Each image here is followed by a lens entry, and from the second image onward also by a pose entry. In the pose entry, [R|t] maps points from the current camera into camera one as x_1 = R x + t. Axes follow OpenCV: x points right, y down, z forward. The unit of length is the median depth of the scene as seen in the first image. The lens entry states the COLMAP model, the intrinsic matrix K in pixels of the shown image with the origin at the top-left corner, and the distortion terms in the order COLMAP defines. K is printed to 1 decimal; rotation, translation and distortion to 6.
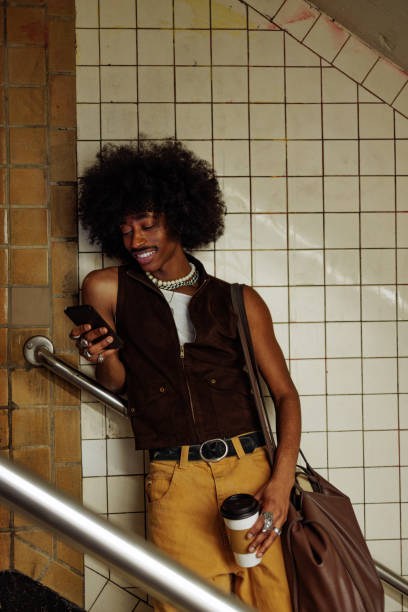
lens RADIAL K [[761.1, 0, 204.0], [0, 761.1, 306.0], [0, 0, 1]] dist [0.235983, 0.015413]
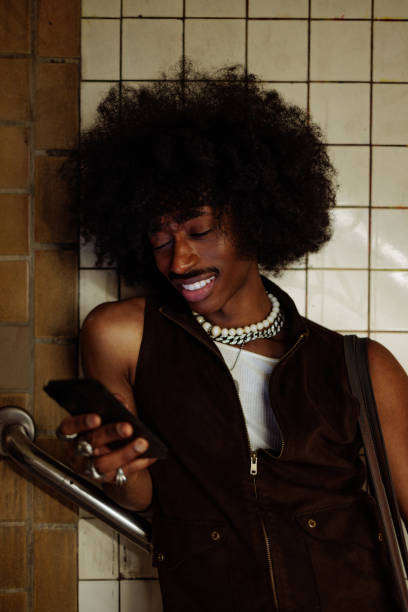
lens RADIAL K [[705.9, 0, 213.1], [0, 705.9, 307.1], [0, 0, 1]] dist [0.091696, -0.008319]
pose [[0.998825, 0.024509, -0.041819, -0.035856], [-0.023149, 0.999197, 0.032707, -0.061103], [0.042587, -0.031700, 0.998590, 0.456949]]
